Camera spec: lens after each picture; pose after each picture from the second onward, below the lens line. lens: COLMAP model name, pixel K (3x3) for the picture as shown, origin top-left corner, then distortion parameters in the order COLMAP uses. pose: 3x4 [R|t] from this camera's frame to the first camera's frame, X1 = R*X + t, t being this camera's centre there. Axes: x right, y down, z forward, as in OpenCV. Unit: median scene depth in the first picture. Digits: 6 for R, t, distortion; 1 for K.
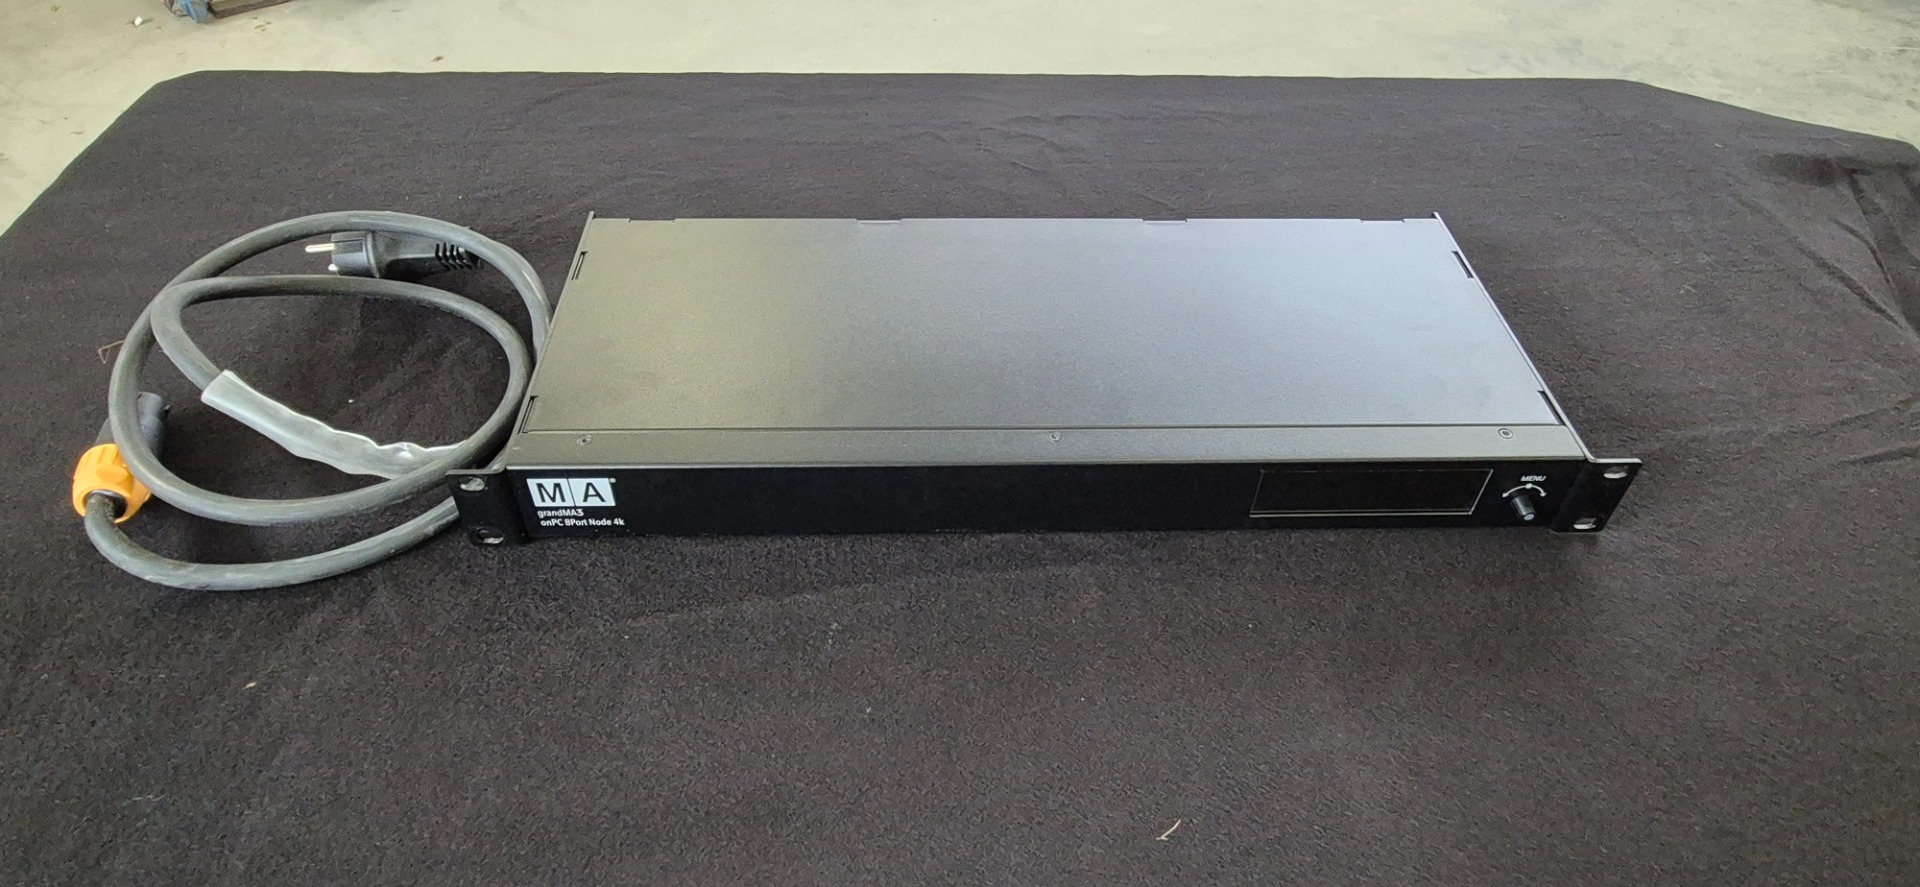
lens RADIAL K [[1227.2, 0, 959.9], [0, 1227.2, 446.7], [0, 0, 1]] dist [-0.018852, -0.005469]
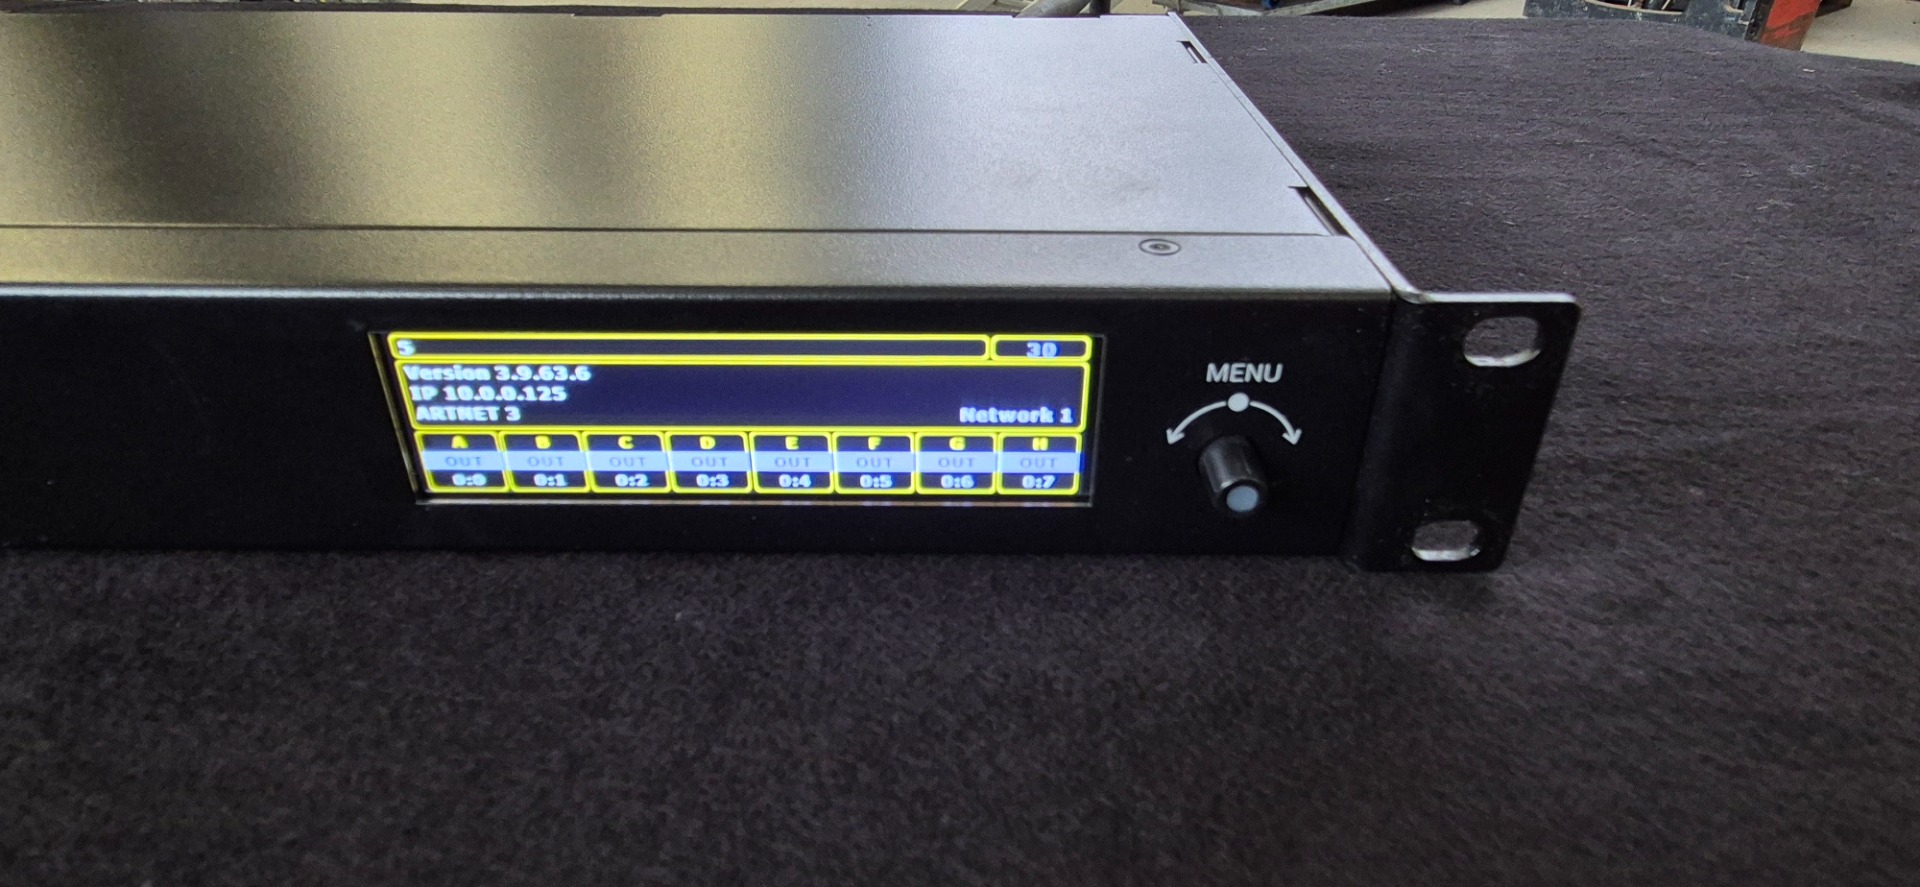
lens RADIAL K [[1227.2, 0, 961.3], [0, 1227.2, 443.3], [0, 0, 1]] dist [-0.018852, -0.005469]
pose [[0.998779, 0.003863, -0.049246, 0.408414], [-0.015309, 0.972059, -0.234235, 0.119535], [0.046966, 0.234703, 0.970932, 0.684490]]
